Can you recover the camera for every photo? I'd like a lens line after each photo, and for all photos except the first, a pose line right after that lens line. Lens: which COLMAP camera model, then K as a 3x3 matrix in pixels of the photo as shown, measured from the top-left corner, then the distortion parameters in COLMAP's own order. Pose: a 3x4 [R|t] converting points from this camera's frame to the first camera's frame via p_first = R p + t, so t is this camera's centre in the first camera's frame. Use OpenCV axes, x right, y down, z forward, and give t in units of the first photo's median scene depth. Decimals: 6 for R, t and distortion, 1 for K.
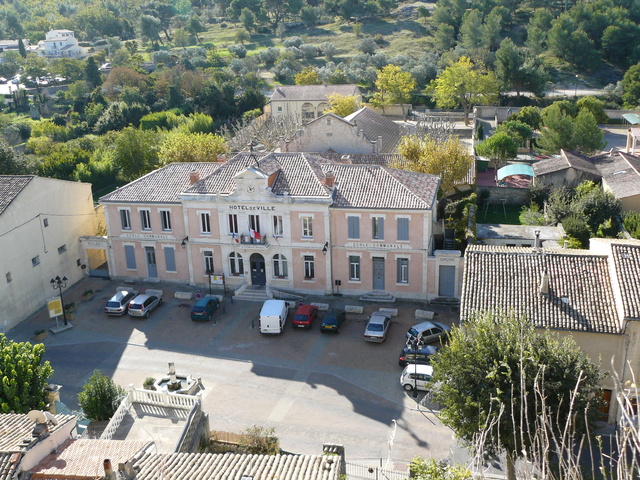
lens RADIAL K [[675.2, 0, 319.9], [0, 675.2, 239.7], [0, 0, 1]] dist [-0.108721, 0.000000]
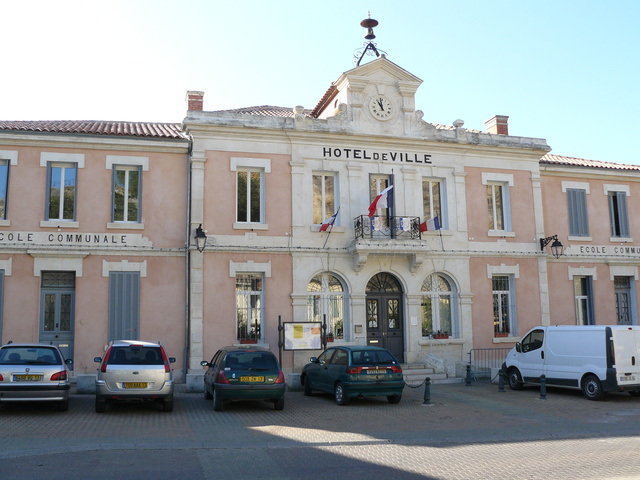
lens RADIAL K [[675.2, 0, 319.3], [0, 675.2, 239.7], [0, 0, 1]] dist [-0.108721, 0.000000]
pose [[0.865567, 0.092359, 0.492203, -0.325750], [0.150221, 0.889701, -0.431120, 0.168102], [-0.477732, 0.447103, 0.756221, 0.722982]]
